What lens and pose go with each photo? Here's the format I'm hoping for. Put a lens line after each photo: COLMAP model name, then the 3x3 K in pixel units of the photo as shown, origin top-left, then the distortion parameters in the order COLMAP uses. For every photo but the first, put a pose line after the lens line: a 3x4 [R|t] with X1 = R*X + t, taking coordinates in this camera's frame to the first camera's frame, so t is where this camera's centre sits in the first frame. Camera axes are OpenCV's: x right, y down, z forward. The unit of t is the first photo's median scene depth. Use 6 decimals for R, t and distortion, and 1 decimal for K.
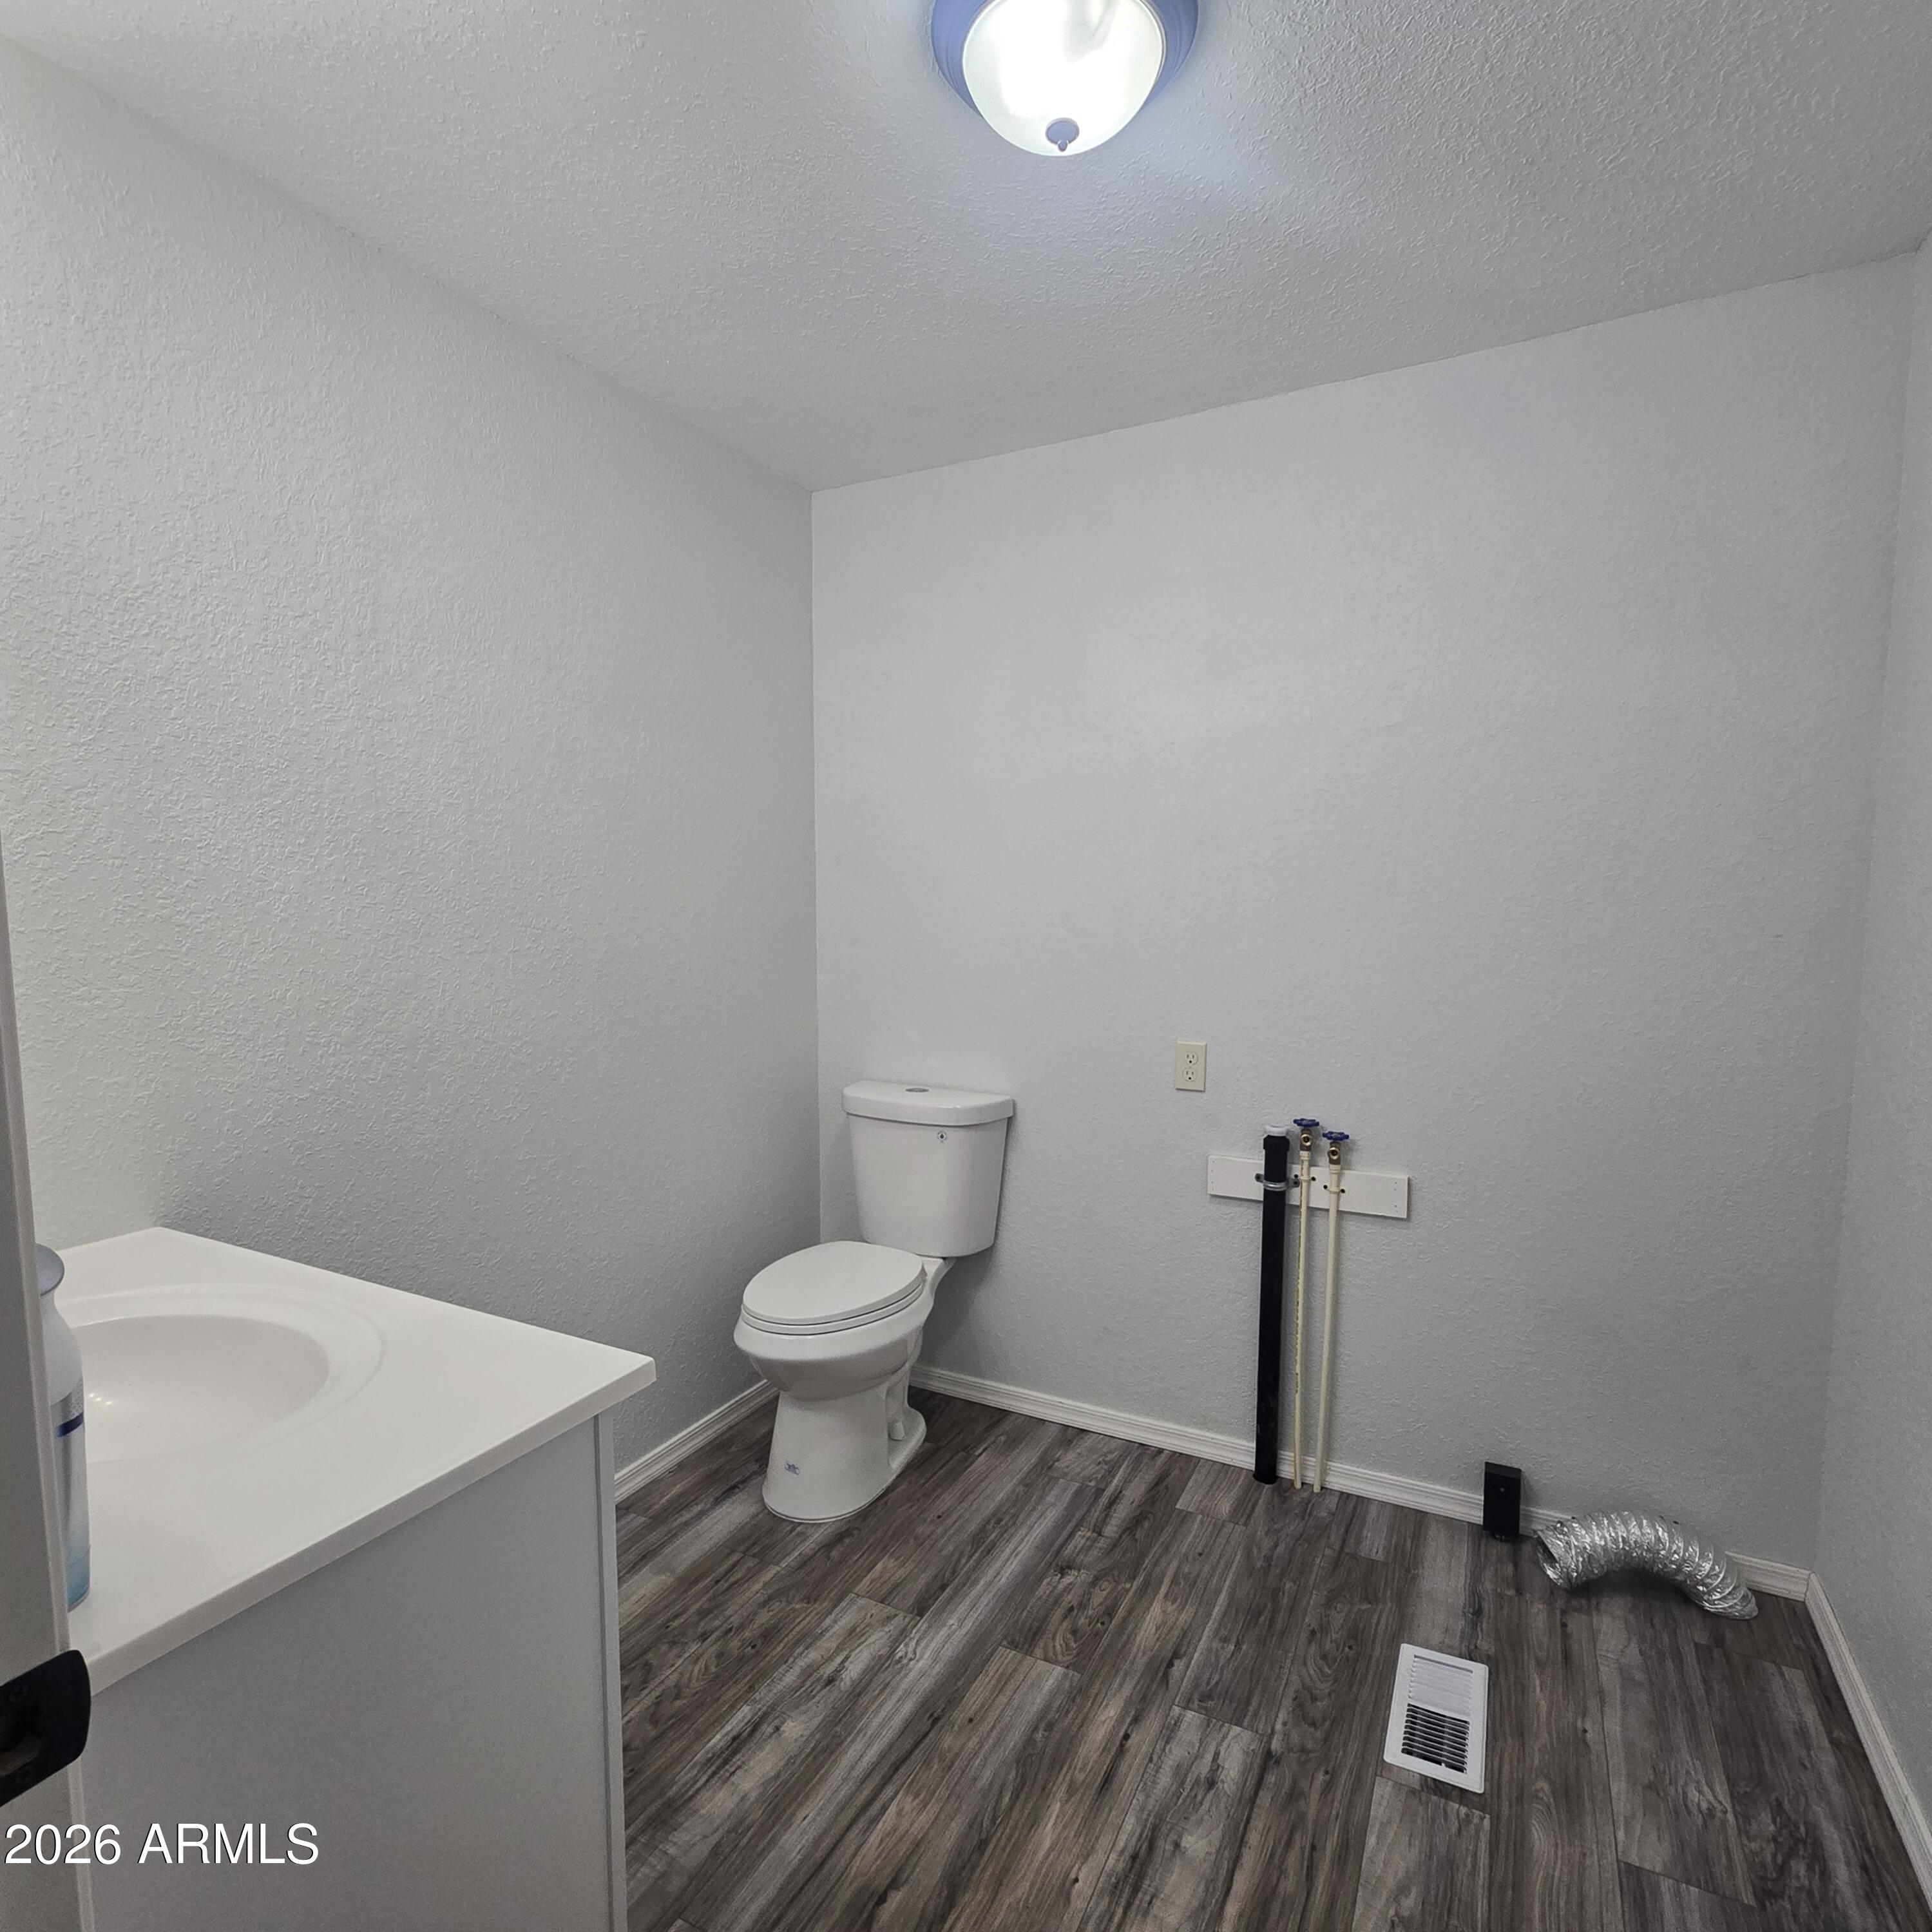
lens RADIAL K [[1057.6, 0, 965.0], [0, 1057.6, 967.7], [0, 0, 1]] dist [-0.002759, -0.000895]
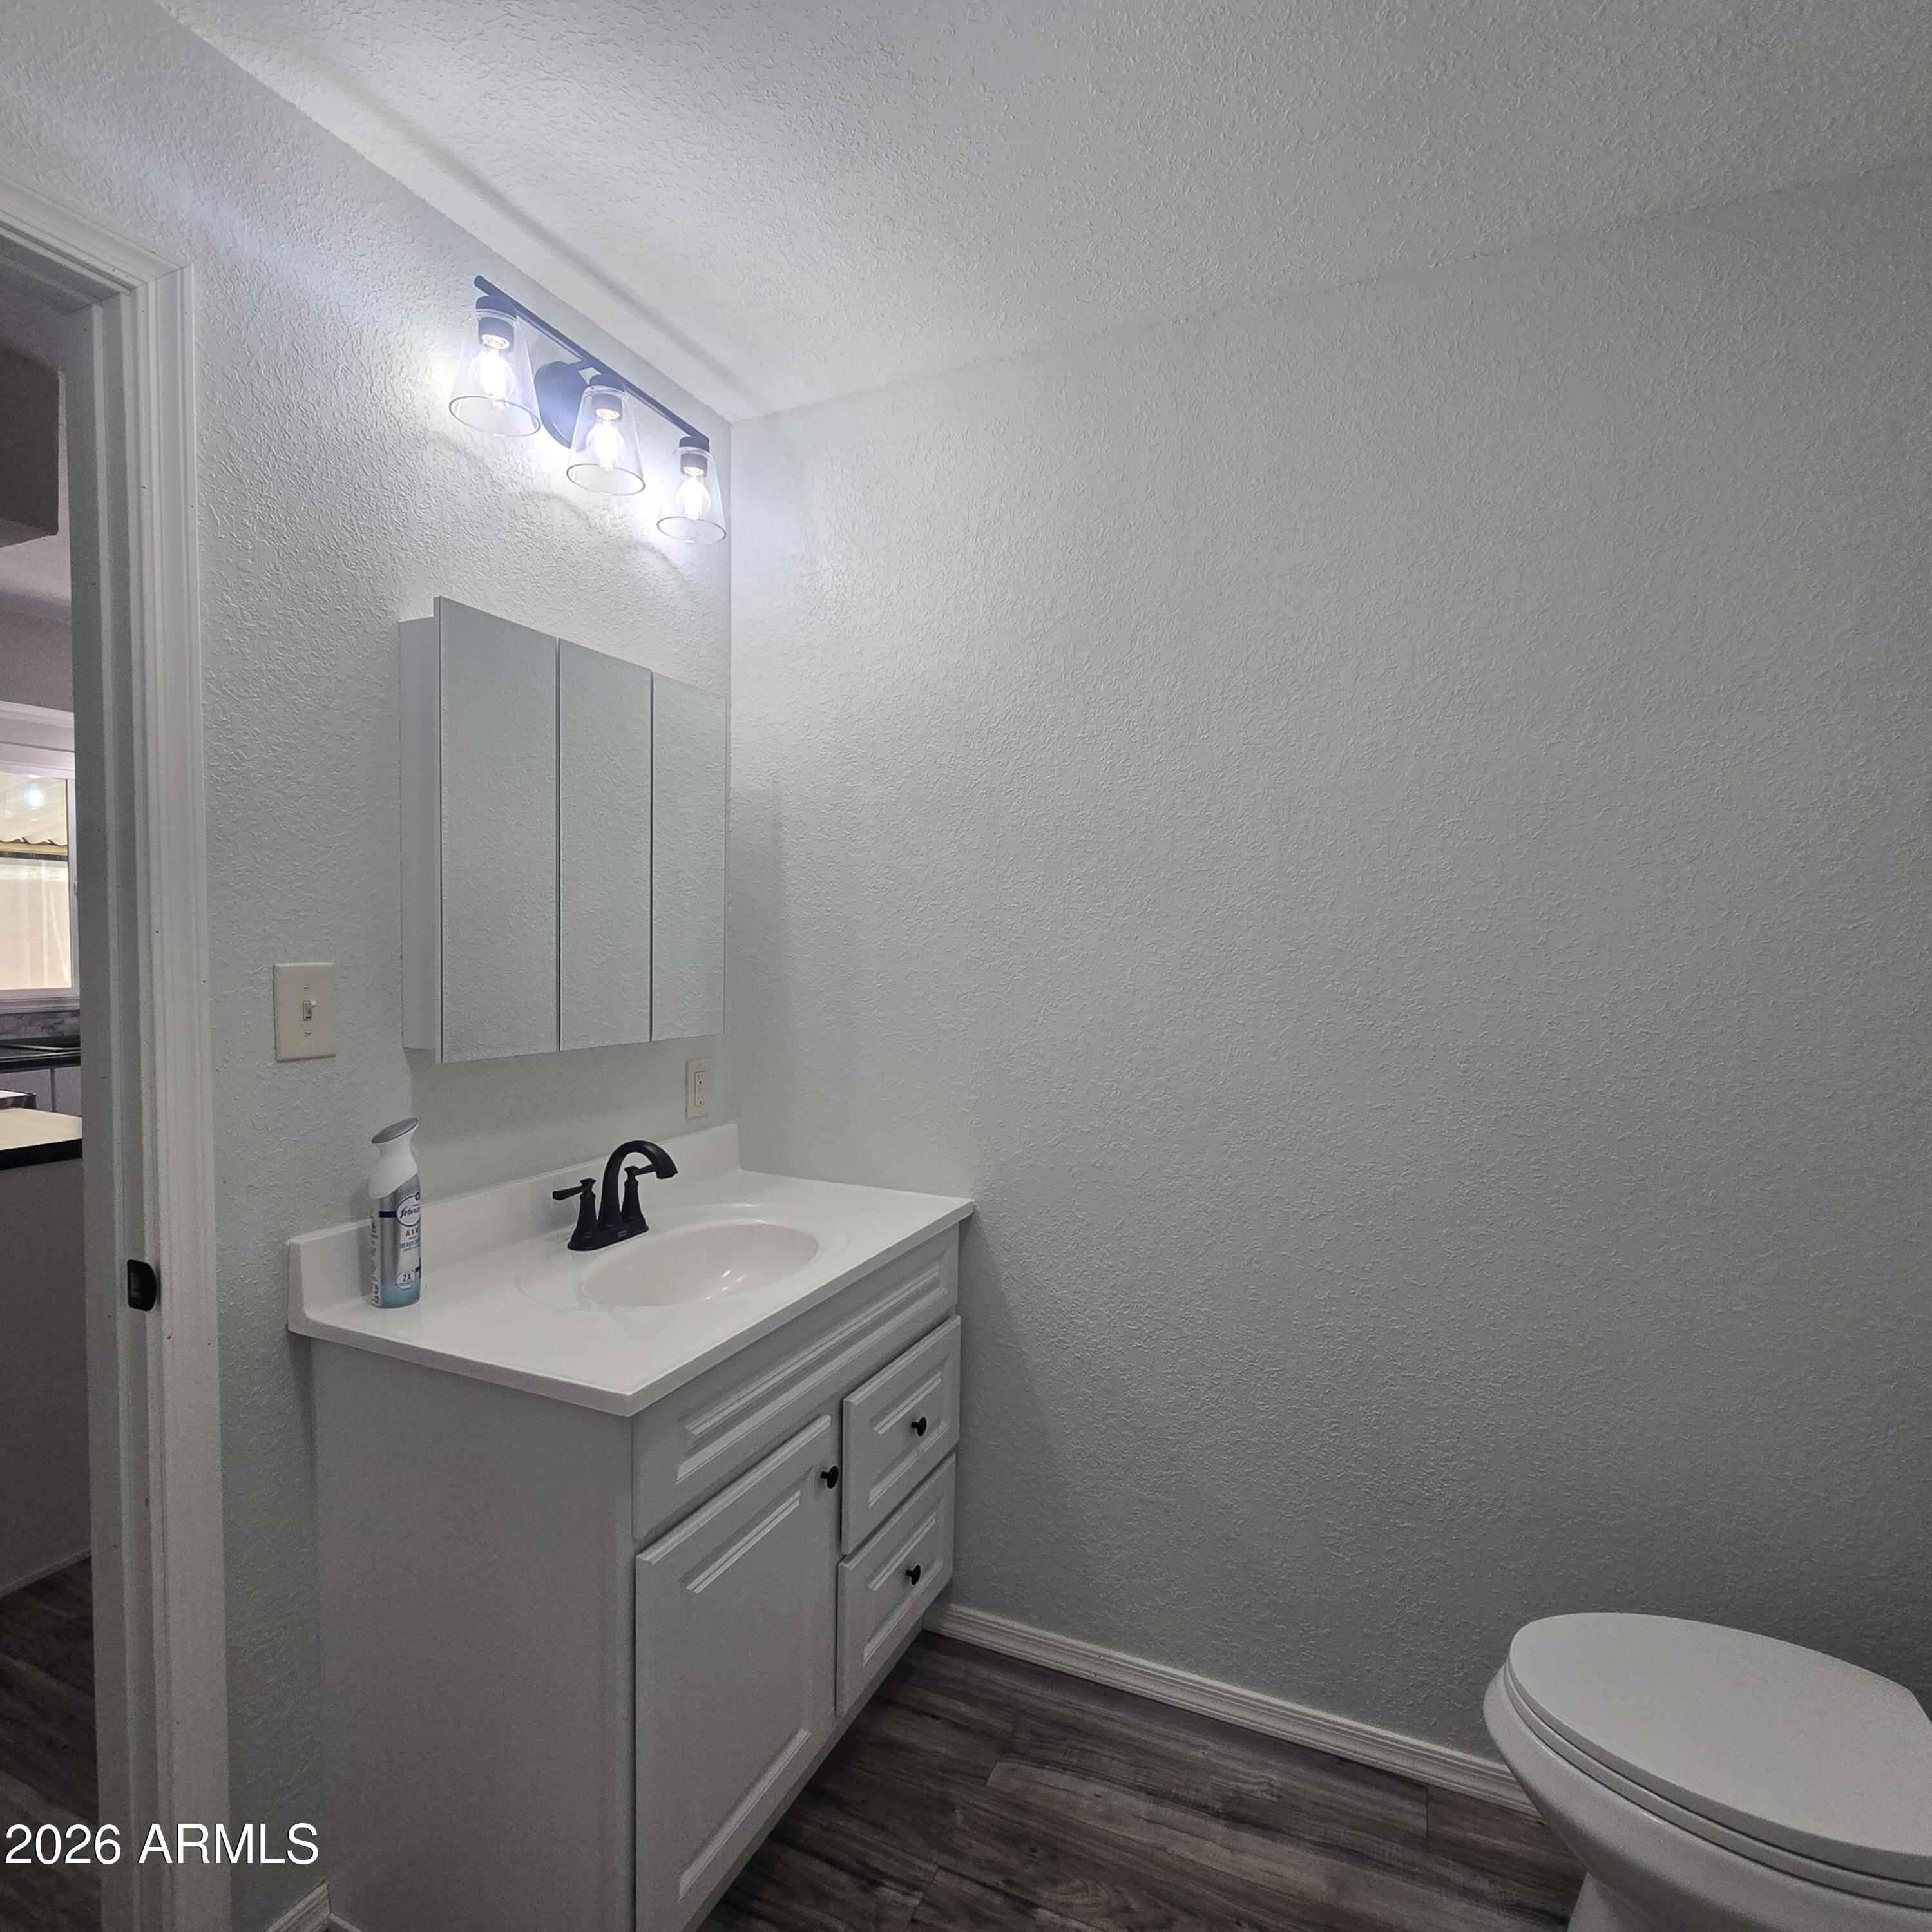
lens RADIAL K [[1057.6, 0, 966.6], [0, 1057.6, 971.5], [0, 0, 1]] dist [-0.002759, -0.000895]
pose [[0.062750, 0.041683, -0.997158, 0.405543], [-0.082426, 0.995931, 0.036444, -0.064189], [0.994620, 0.079905, 0.065930, 0.656891]]
